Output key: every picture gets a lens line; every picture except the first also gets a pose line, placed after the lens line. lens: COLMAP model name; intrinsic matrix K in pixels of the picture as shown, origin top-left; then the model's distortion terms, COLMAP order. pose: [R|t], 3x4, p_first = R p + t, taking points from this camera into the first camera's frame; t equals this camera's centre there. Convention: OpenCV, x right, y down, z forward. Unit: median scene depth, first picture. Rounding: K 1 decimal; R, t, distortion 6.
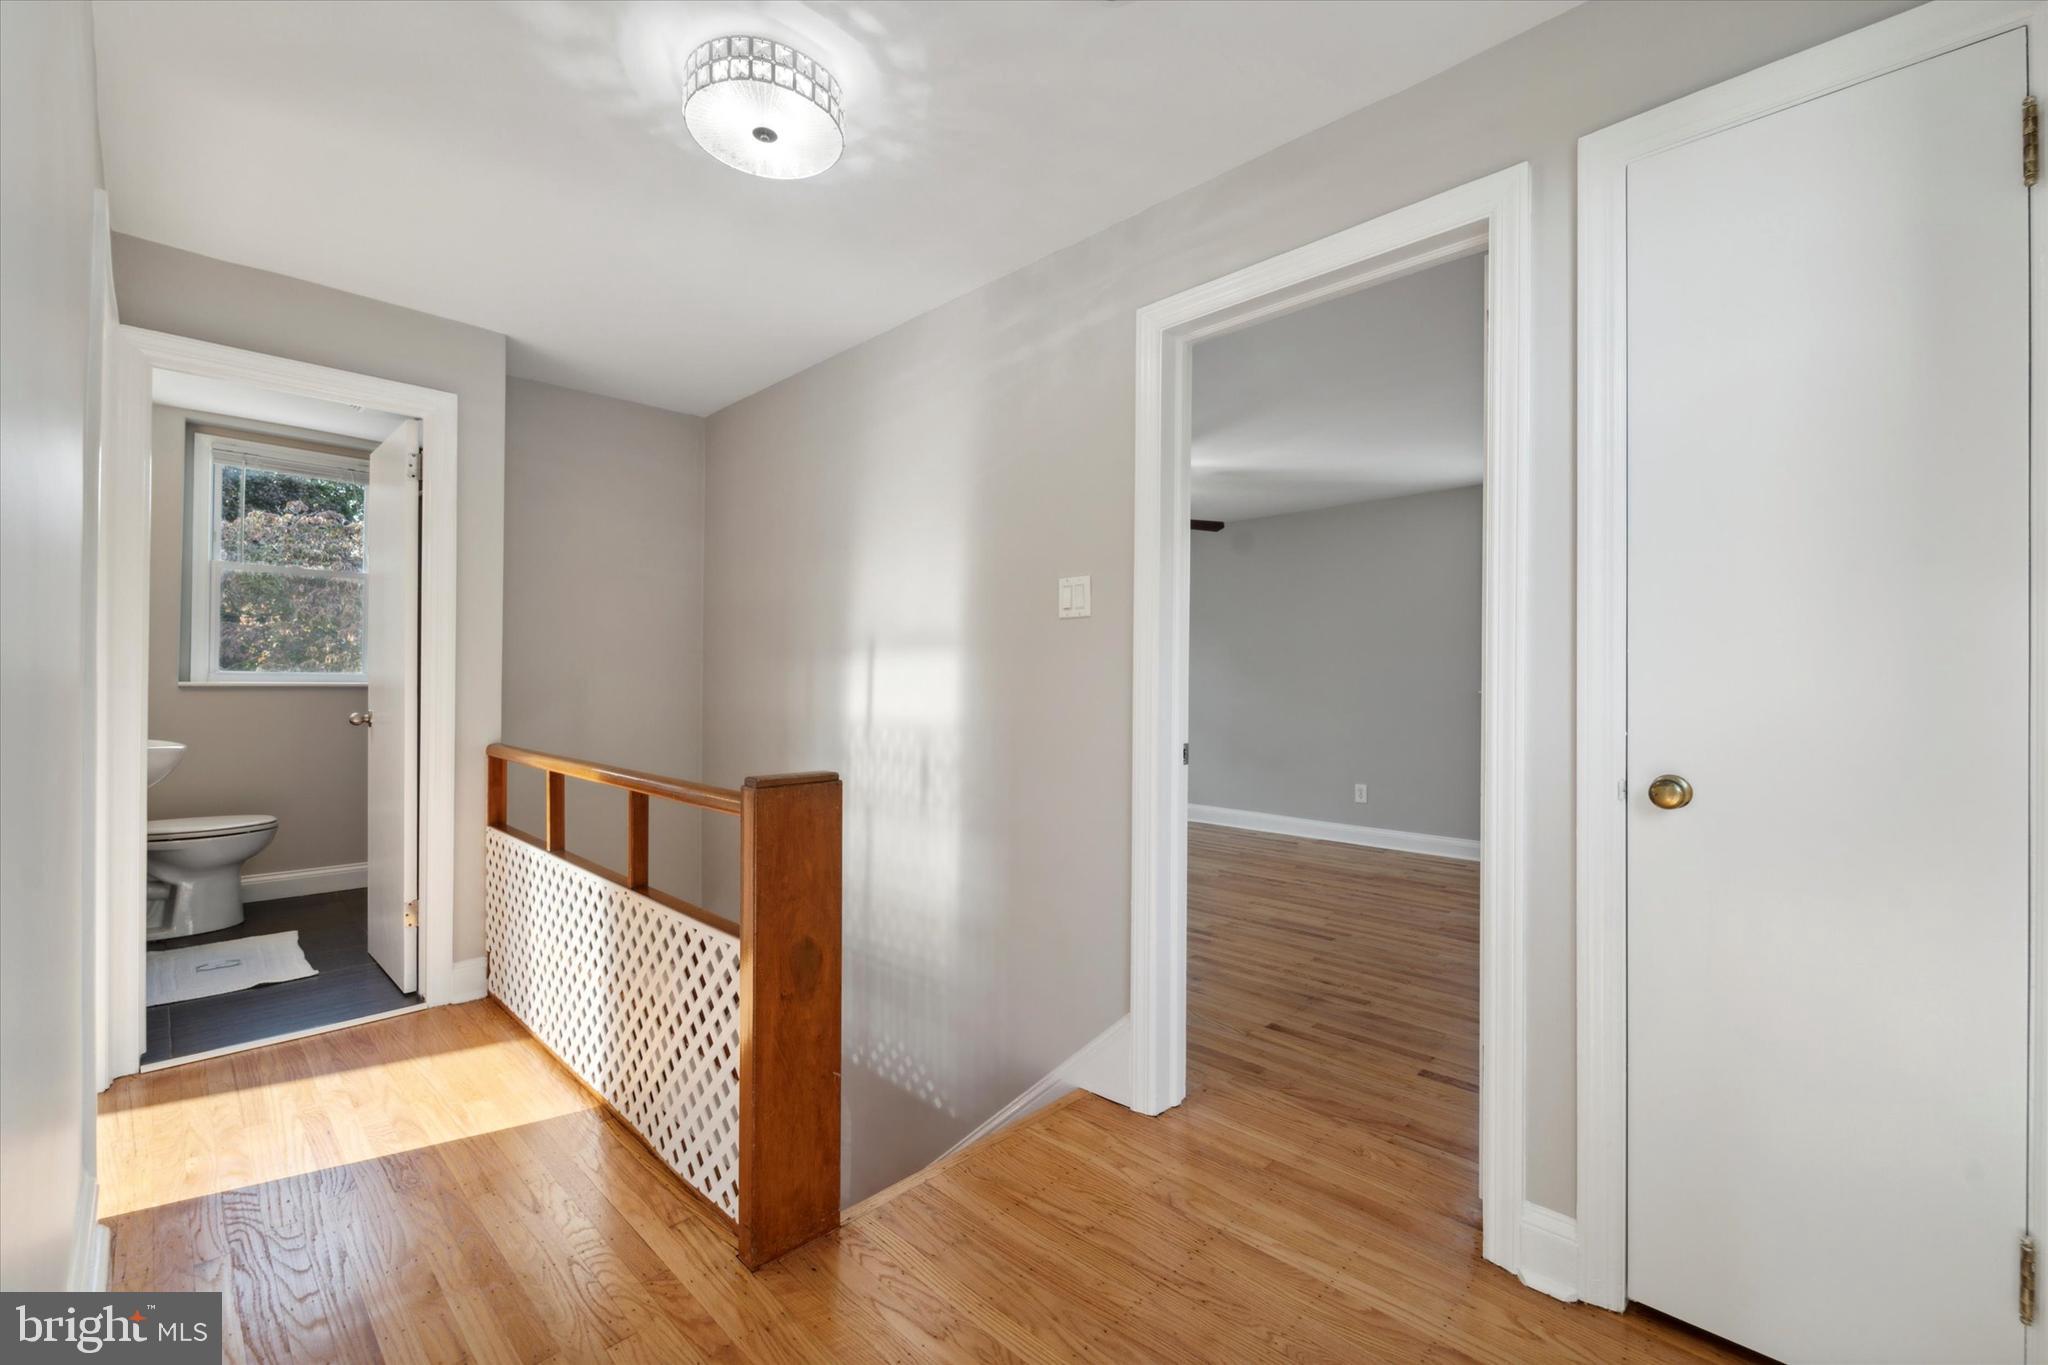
lens RADIAL K [[839.4, 0, 1025.1], [0, 839.4, 682.7], [0, 0, 1]] dist [-0.000826, -0.001576]
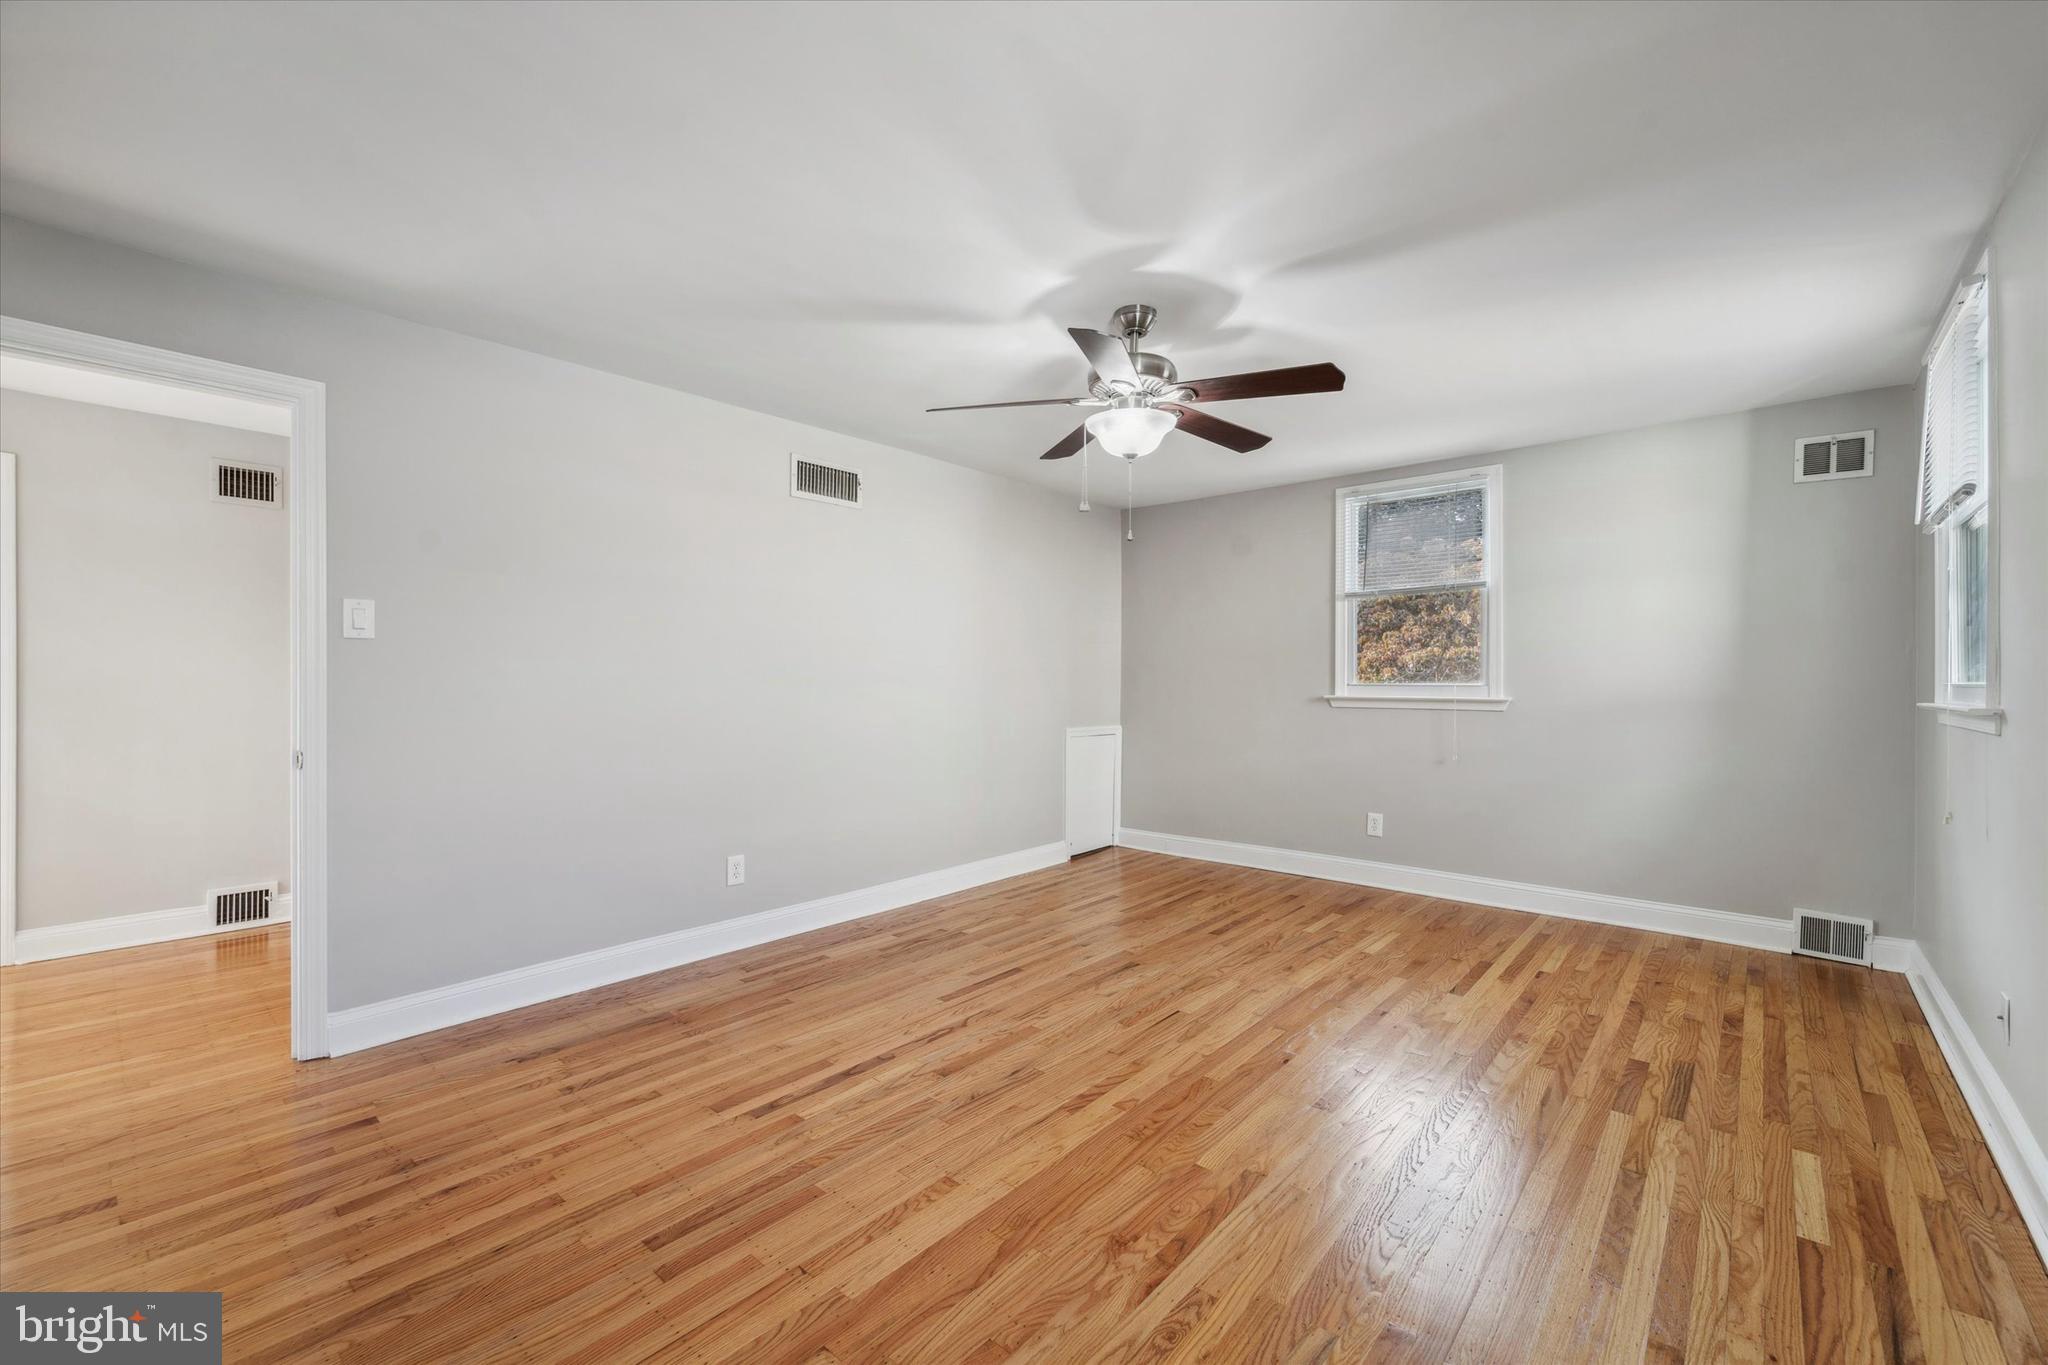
lens RADIAL K [[839.4, 0, 1030.4], [0, 839.4, 676.5], [0, 0, 1]] dist [-0.000826, -0.001576]
pose [[0.056612, 0.002186, -0.998394, 0.930978], [0.006623, 0.999975, 0.002565, -0.018621], [0.998374, -0.006757, 0.056596, 1.298902]]
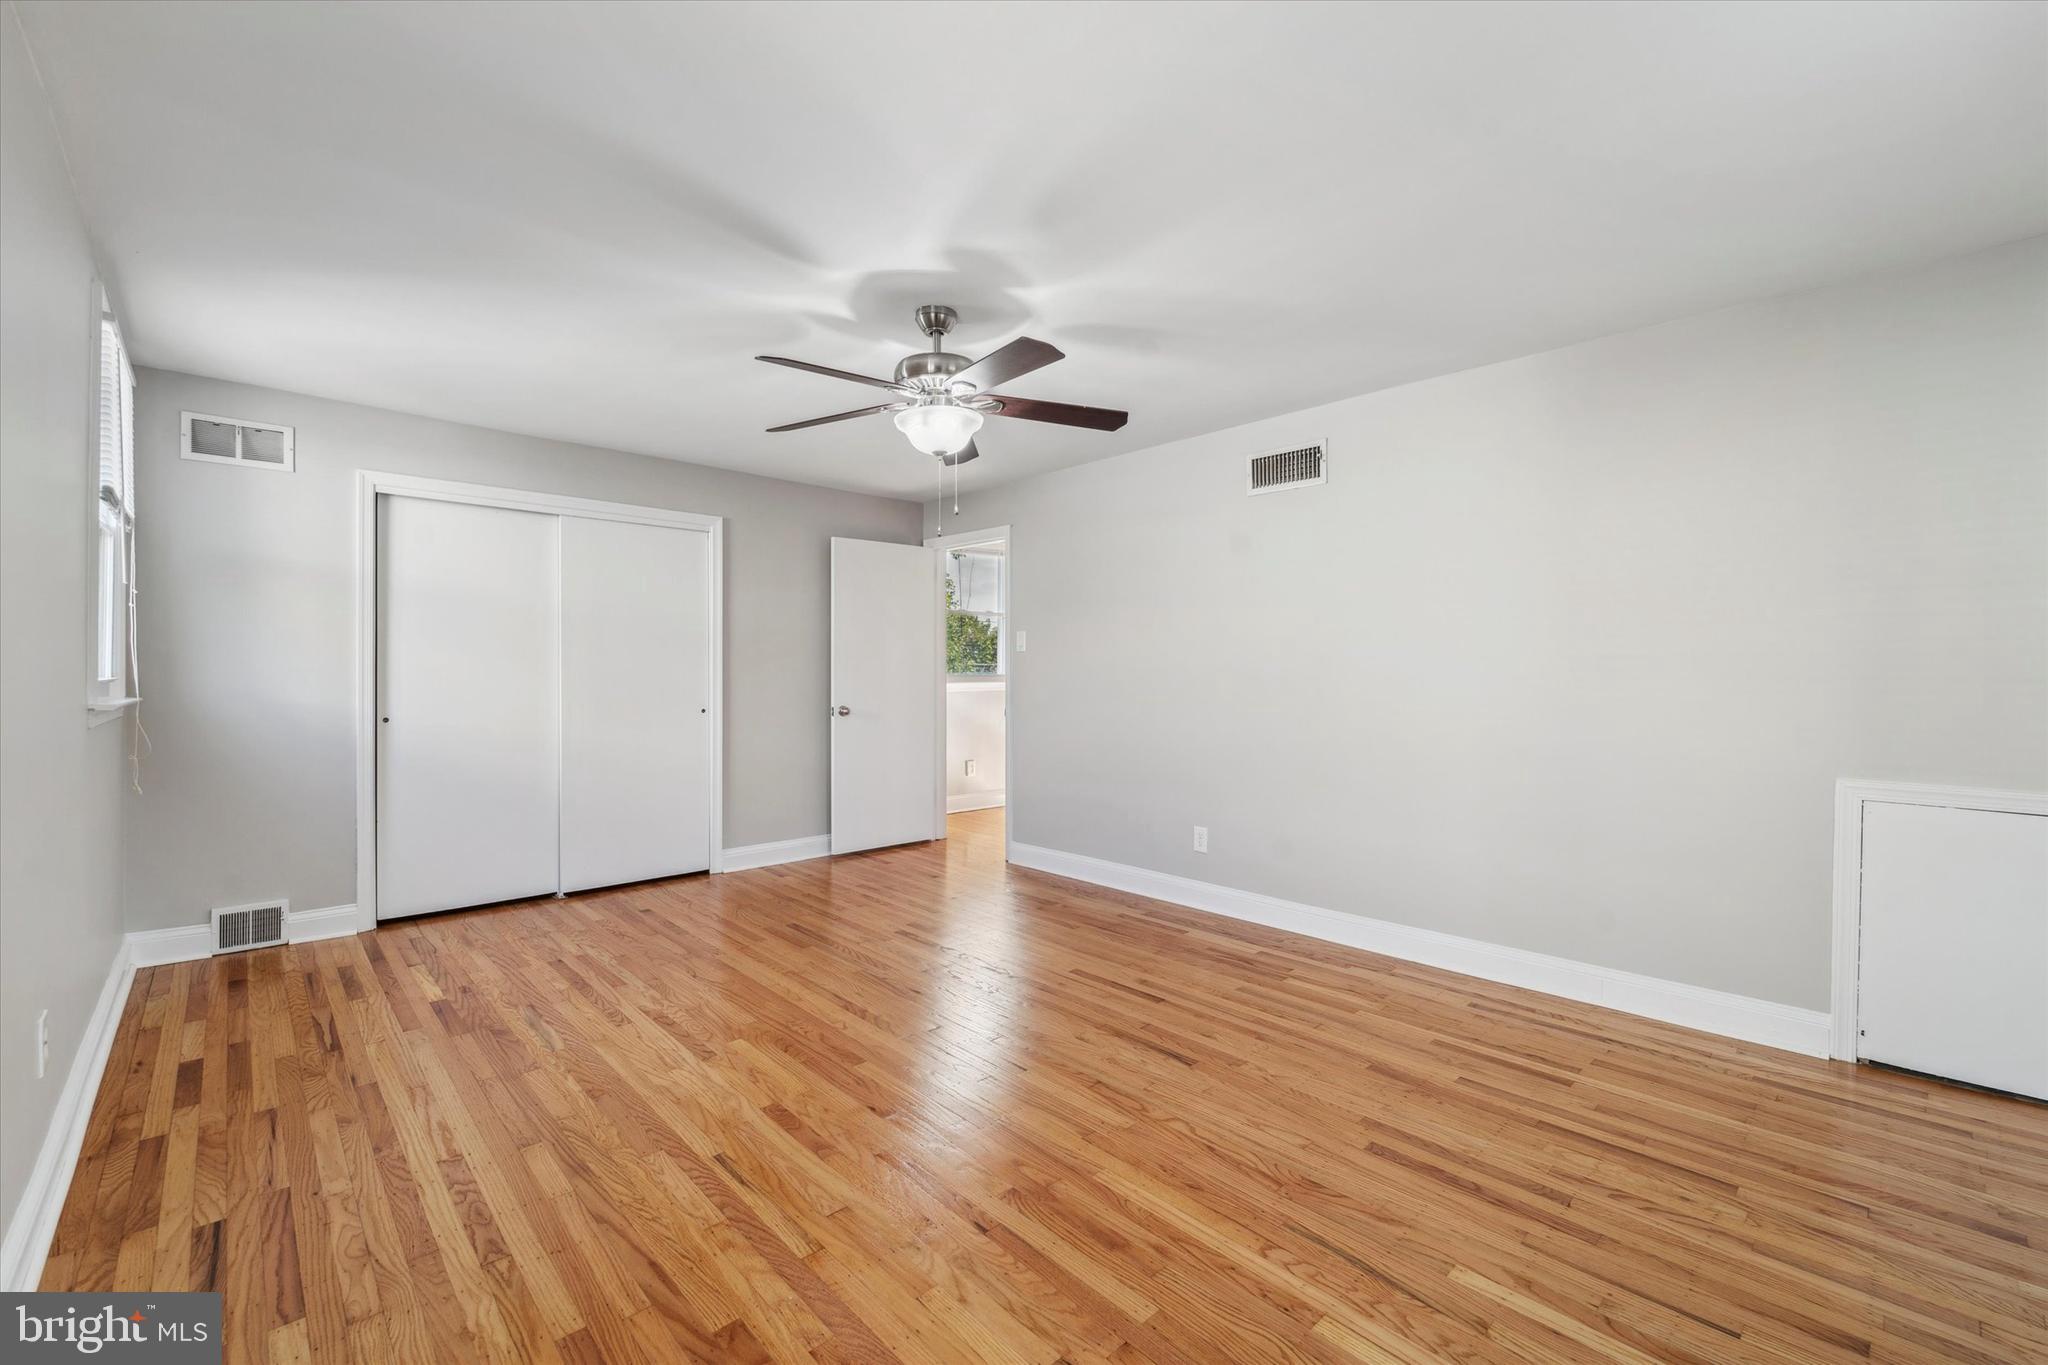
lens RADIAL K [[839.4, 0, 1022.5], [0, 839.4, 668.1], [0, 0, 1]] dist [-0.000826, -0.001576]
pose [[-0.999149, 0.003899, 0.041052, 0.028312], [0.003411, 0.999923, -0.011943, -0.007786], [-0.041095, -0.011793, -0.999086, 2.245802]]
